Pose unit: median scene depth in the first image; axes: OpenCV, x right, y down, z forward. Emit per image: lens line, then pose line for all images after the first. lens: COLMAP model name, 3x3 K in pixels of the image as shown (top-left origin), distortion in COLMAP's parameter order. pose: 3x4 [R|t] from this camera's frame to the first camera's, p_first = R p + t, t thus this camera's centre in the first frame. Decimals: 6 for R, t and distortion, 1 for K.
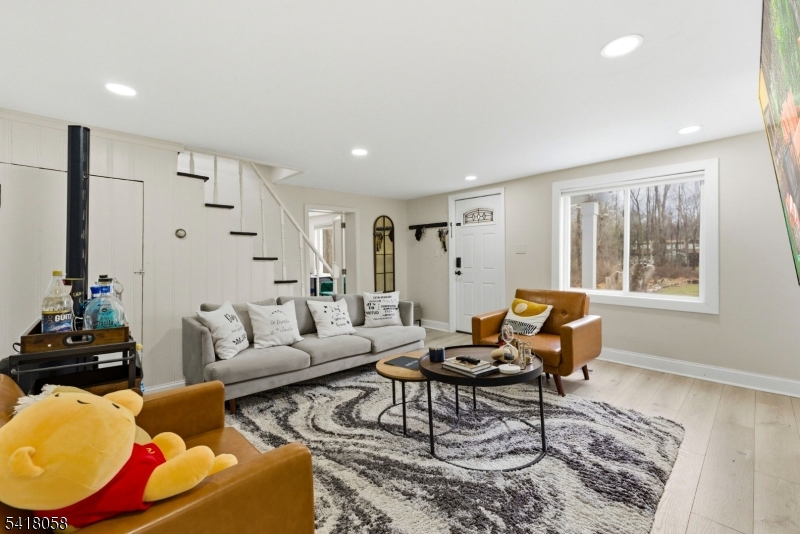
lens RADIAL K [[330.7, 0, 402.7], [0, 330.7, 253.4], [0, 0, 1]] dist [0.001497, 0.000283]
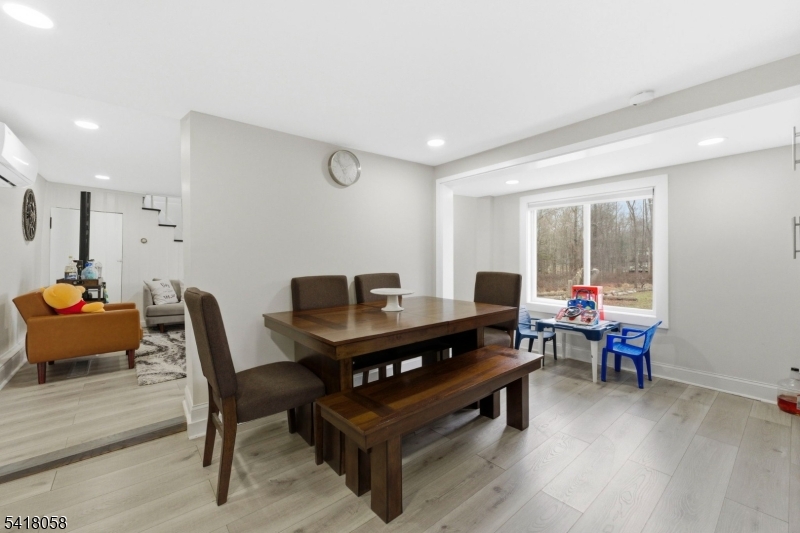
lens RADIAL K [[330.7, 0, 429.2], [0, 330.7, 258.5], [0, 0, 1]] dist [0.001497, 0.000283]
pose [[0.999426, 0.013418, -0.031106, 1.085101], [-0.013535, 0.999902, -0.003562, 0.026638], [0.031055, 0.003981, 0.999510, -0.885210]]
